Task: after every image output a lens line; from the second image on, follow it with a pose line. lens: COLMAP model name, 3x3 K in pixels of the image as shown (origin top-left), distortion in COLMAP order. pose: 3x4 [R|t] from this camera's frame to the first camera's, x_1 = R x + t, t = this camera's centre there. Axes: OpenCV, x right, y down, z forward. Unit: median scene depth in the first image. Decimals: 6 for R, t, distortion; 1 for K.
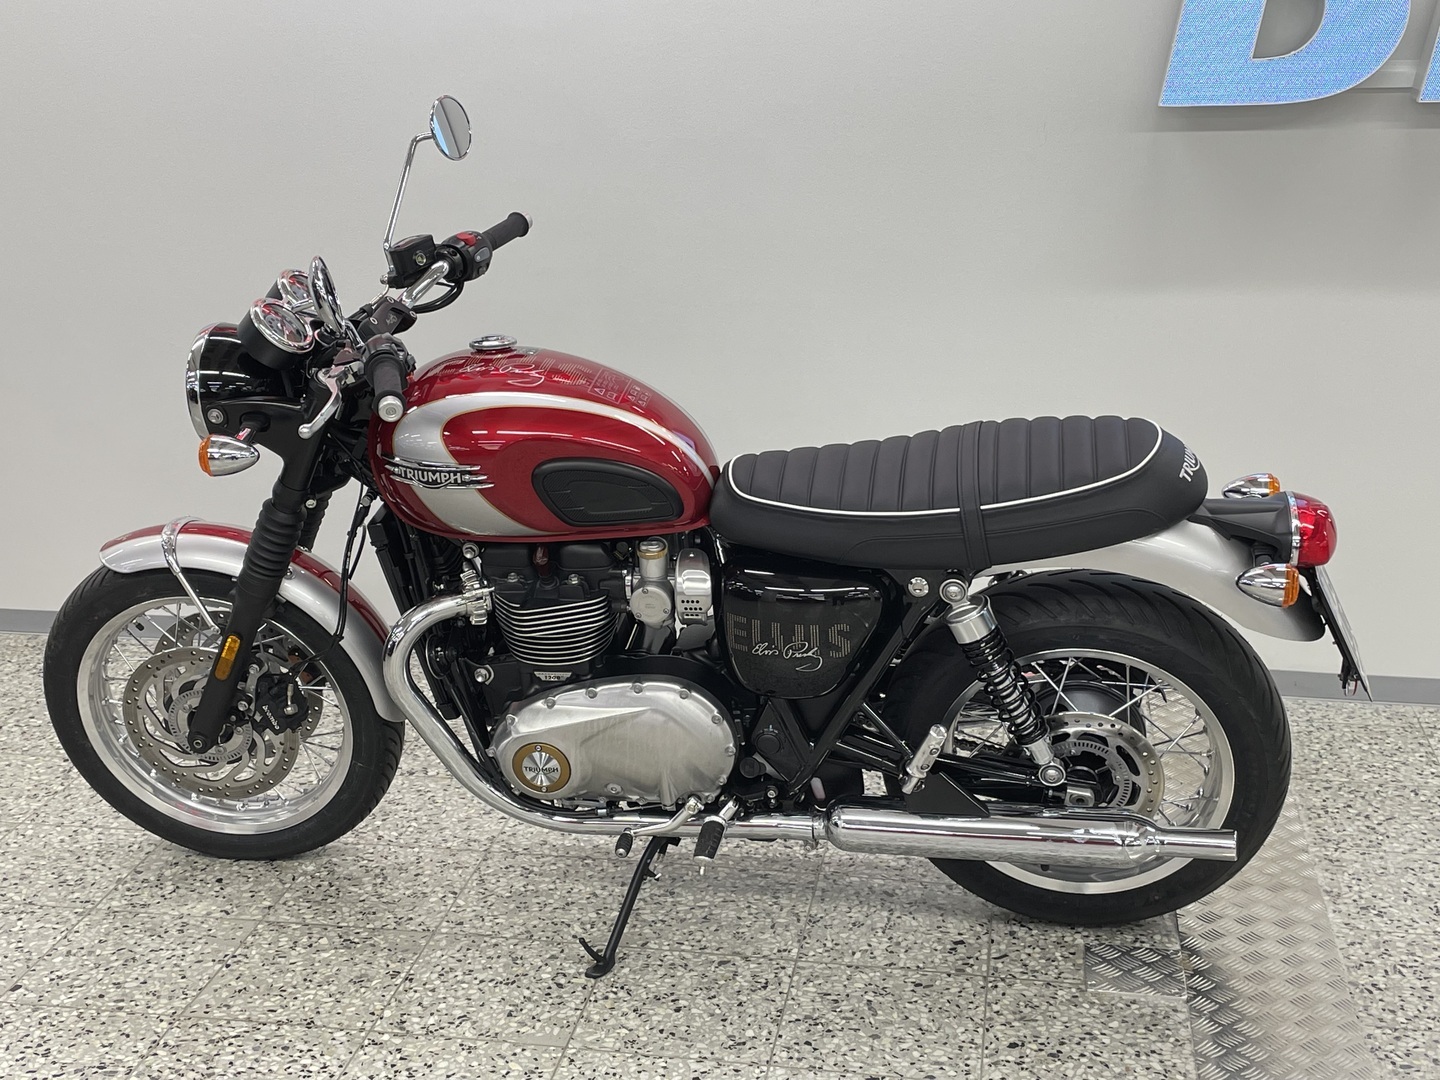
lens RADIAL K [[1869.6, 0, 705.7], [0, 1869.6, 513.5], [0, 0, 1]] dist [0.112497, -0.195552]
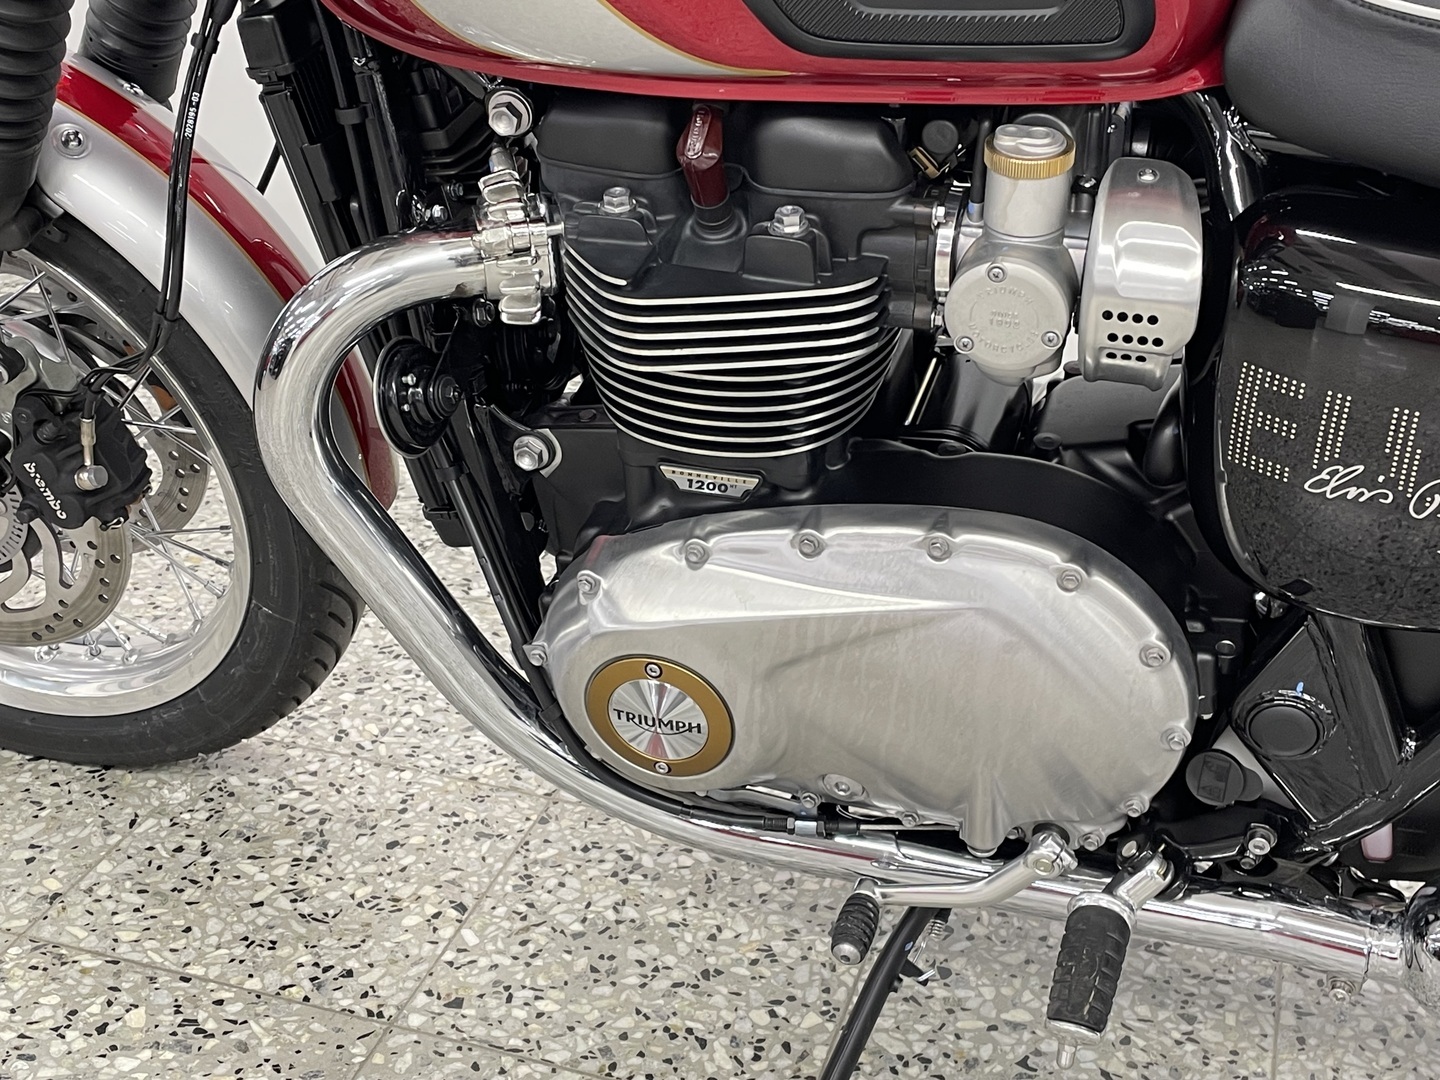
lens RADIAL K [[1869.1, 0, 734.6], [0, 1869.1, 520.6], [0, 0, 1]] dist [0.112745, -0.203245]
pose [[0.991463, 0.102902, -0.080081, -0.045515], [-0.087928, 0.981142, 0.172128, 0.029703], [0.096283, -0.163617, 0.981814, 0.627360]]
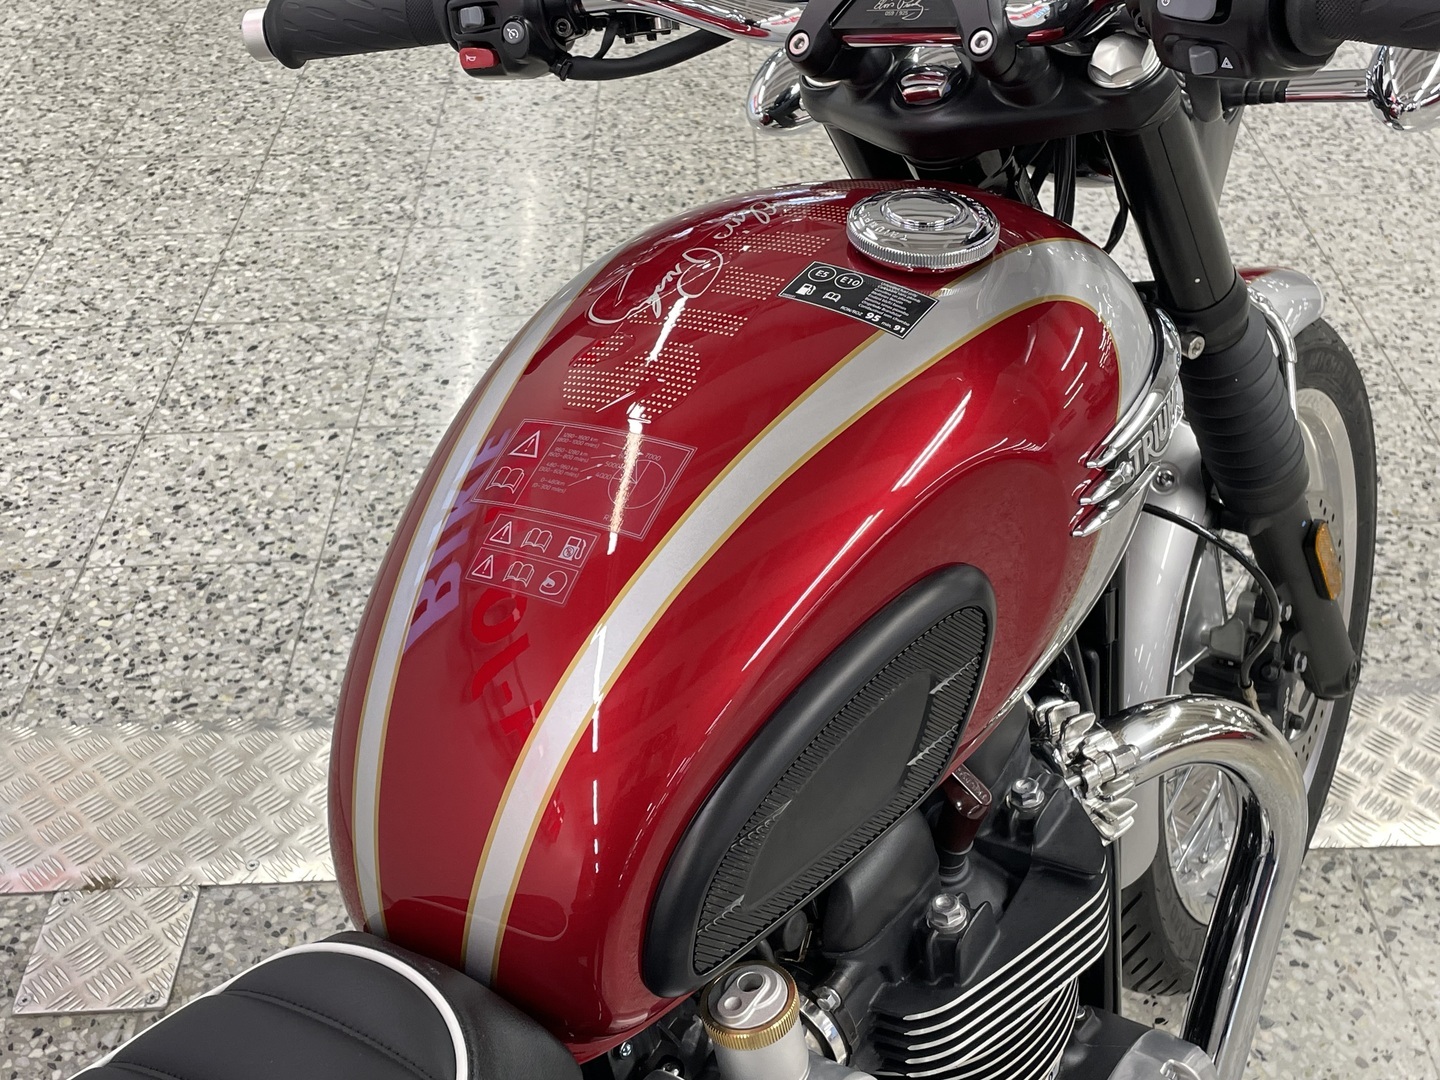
lens RADIAL K [[1672.2, 0, 724.4], [0, 1672.2, 527.7], [0, 0, 1]] dist [0.103670, -0.143070]
pose [[-0.197007, -0.587287, 0.785036, -0.178700], [0.293375, 0.728724, 0.618783, -0.153588], [-0.935478, 0.352215, 0.028732, 0.731530]]
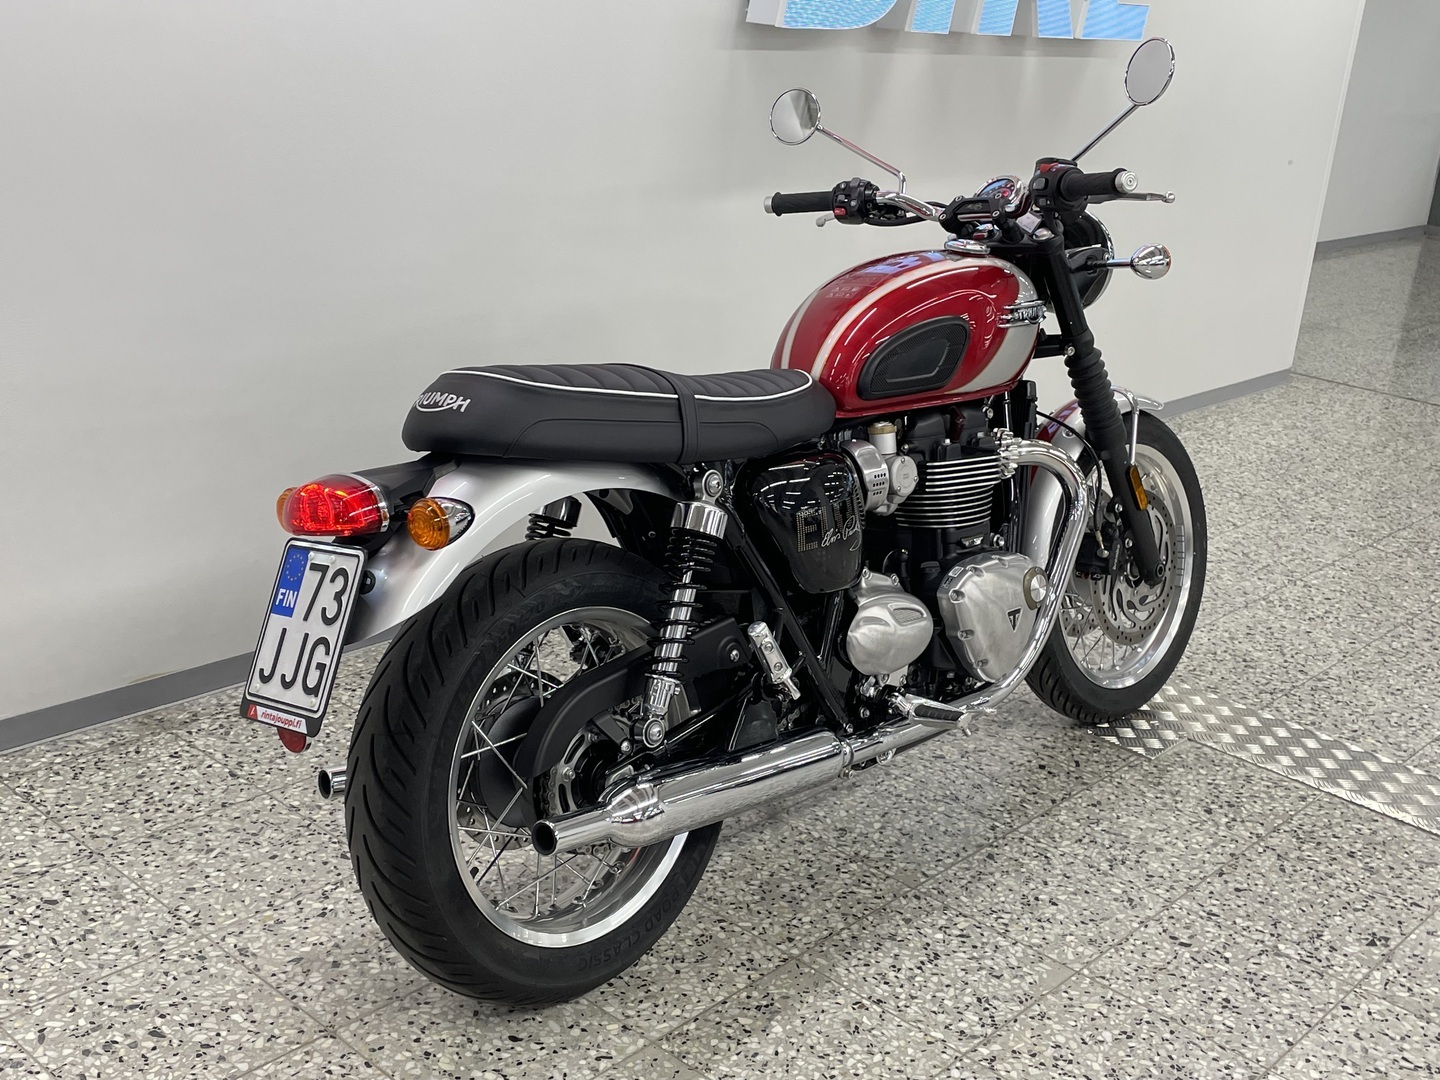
lens RADIAL K [[1676.4, 0, 733.7], [0, 1676.4, 516.4], [0, 0, 1]] dist [0.097009, -0.135781]
pose [[0.517698, -0.213197, 0.828574, -0.811241], [0.140383, 0.976496, 0.163547, -0.123169], [-0.843967, 0.031650, 0.535460, 0.610602]]
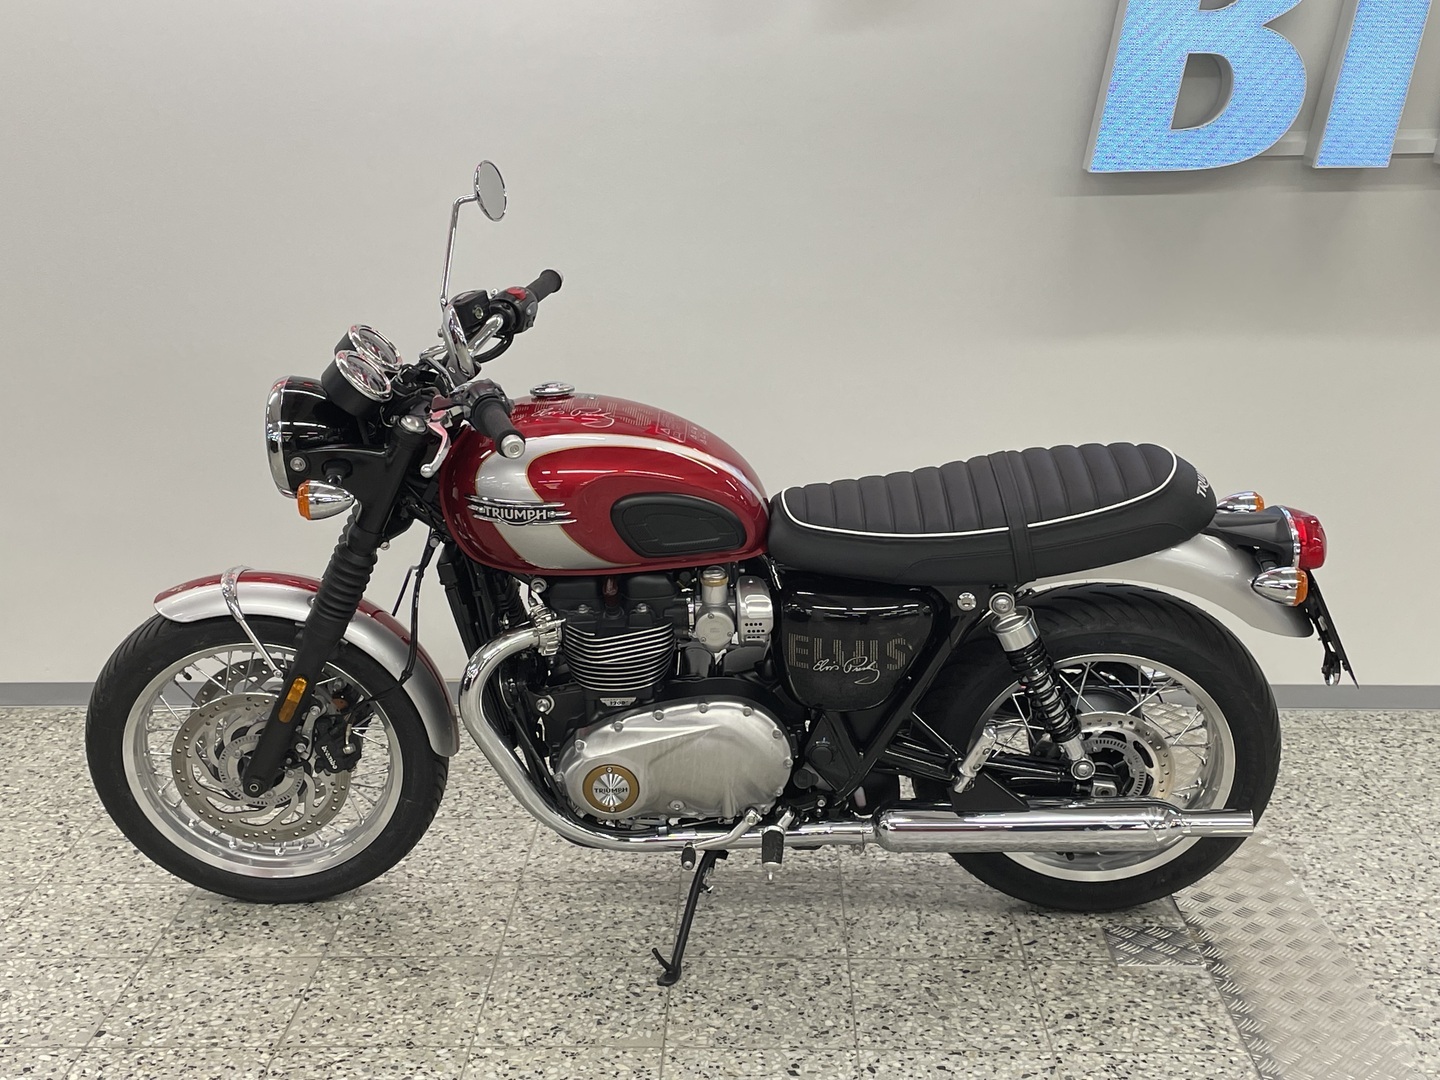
lens RADIAL K [[1871.0, 0, 711.9], [0, 1871.0, 523.6], [0, 0, 1]] dist [0.118776, -0.230100]
pose [[0.988457, -0.030217, 0.148456, -0.181417], [0.035690, 0.998773, -0.034341, 0.024137], [-0.147236, 0.039243, 0.988323, -0.060384]]
